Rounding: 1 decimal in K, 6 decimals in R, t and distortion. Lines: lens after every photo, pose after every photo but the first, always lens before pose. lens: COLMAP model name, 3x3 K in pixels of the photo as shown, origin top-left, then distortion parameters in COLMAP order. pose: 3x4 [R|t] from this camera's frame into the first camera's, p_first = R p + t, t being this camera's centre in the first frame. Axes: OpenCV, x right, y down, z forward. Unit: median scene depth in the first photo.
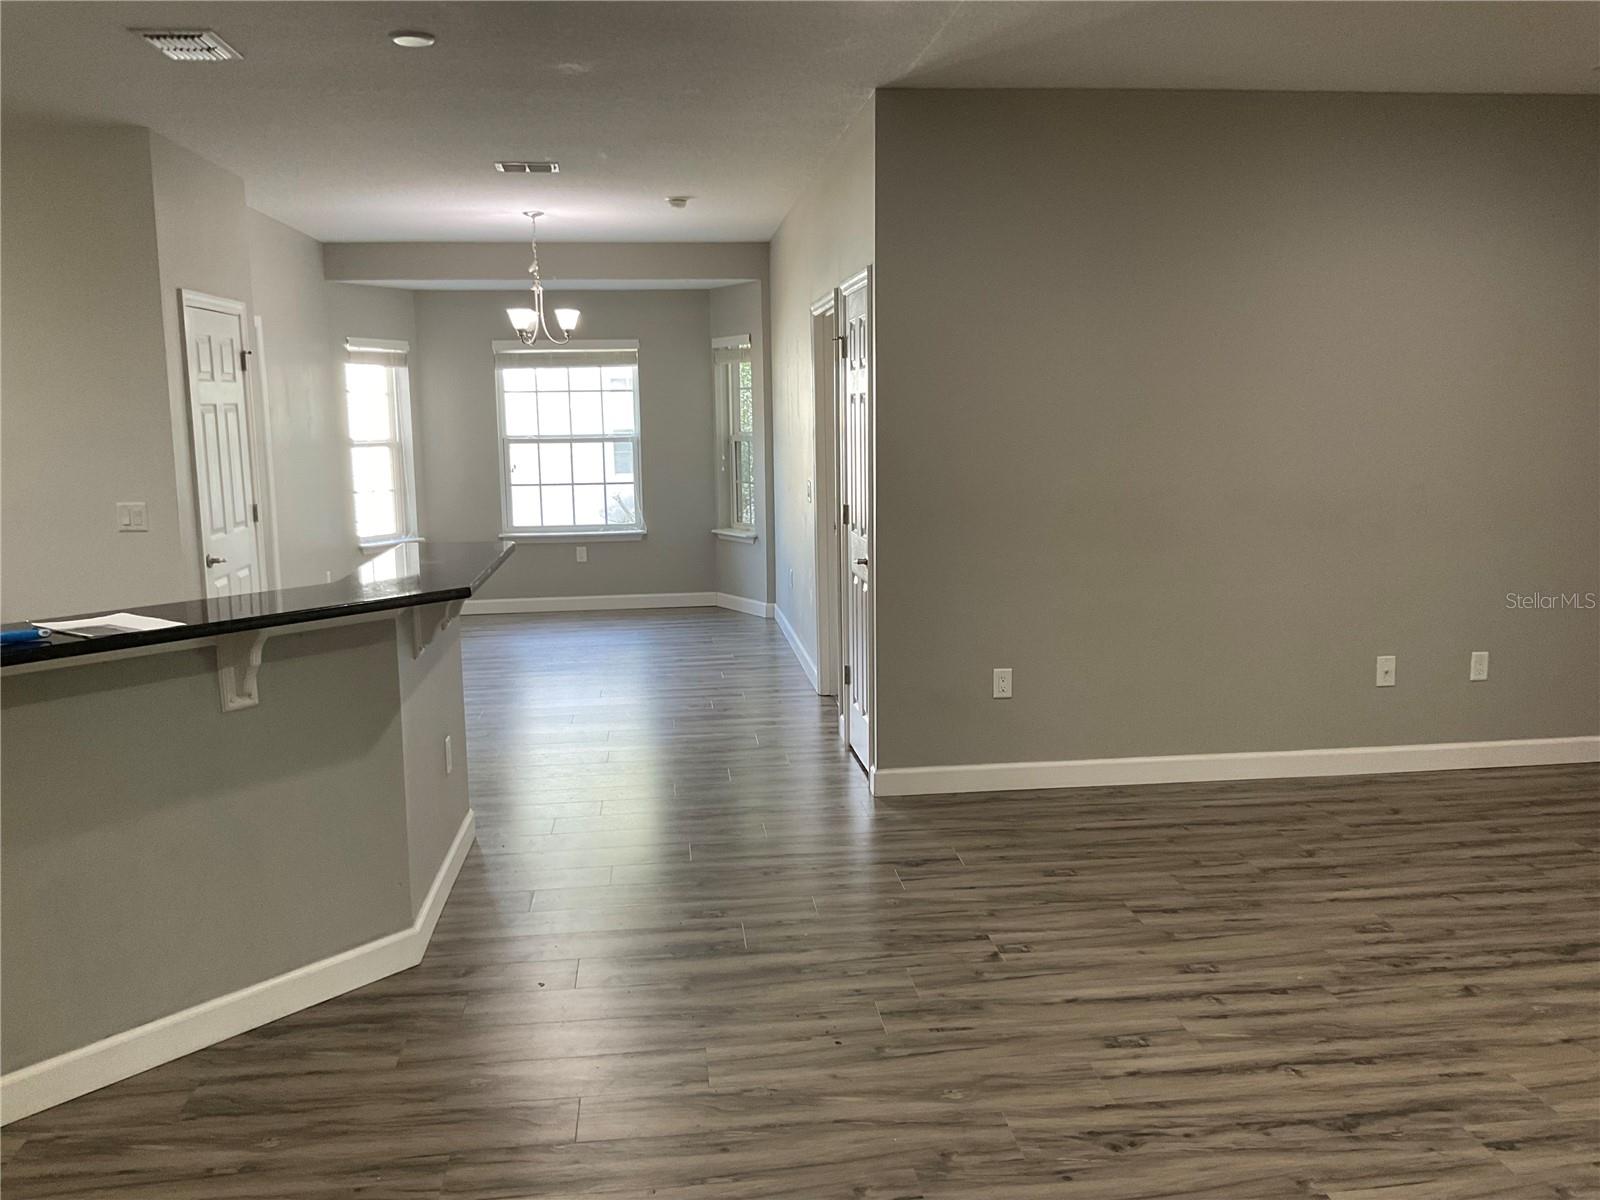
lens RADIAL K [[1353.7, 0, 814.0], [0, 1353.7, 602.7], [0, 0, 1]] dist [0.055264, -0.105339]
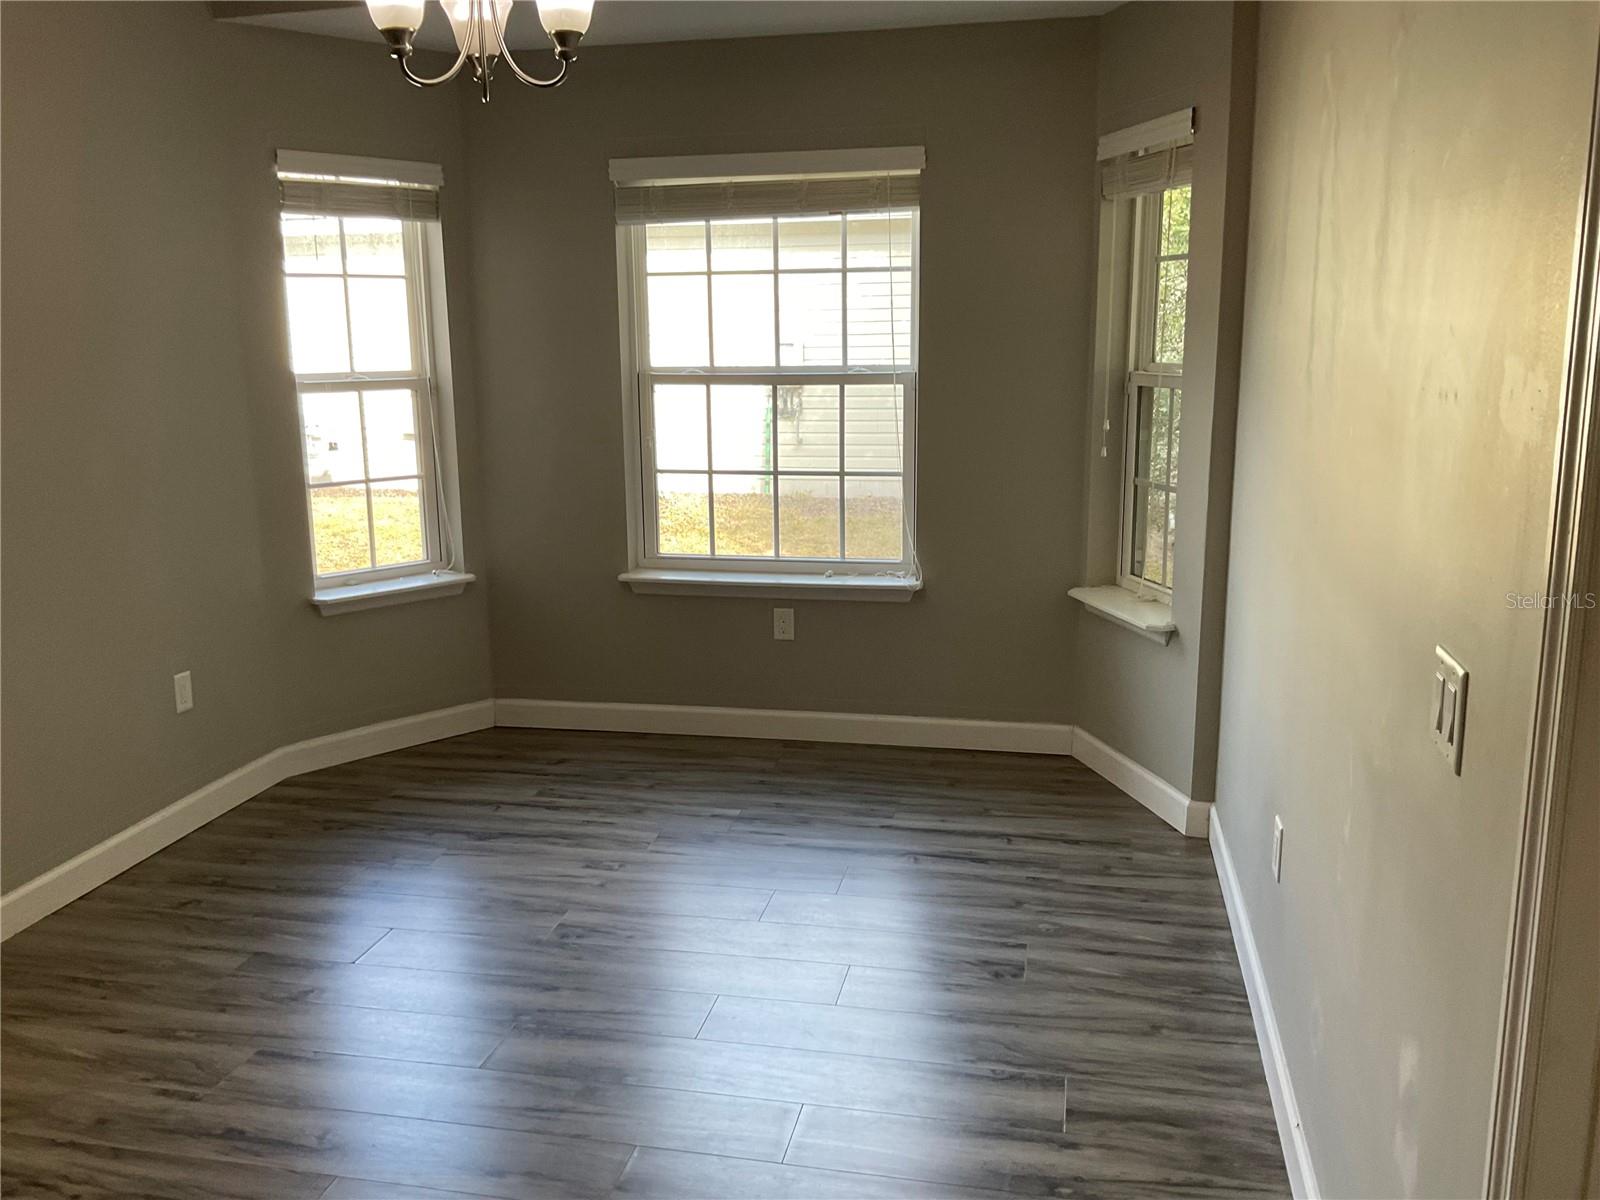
lens RADIAL K [[1353.7, 0, 788.1], [0, 1353.7, 616.2], [0, 0, 1]] dist [0.055264, -0.105339]
pose [[0.950145, 0.070344, -0.303769, -0.028783], [-0.046296, 0.995248, 0.085663, -0.080349], [0.308351, -0.067329, 0.948887, 0.566758]]
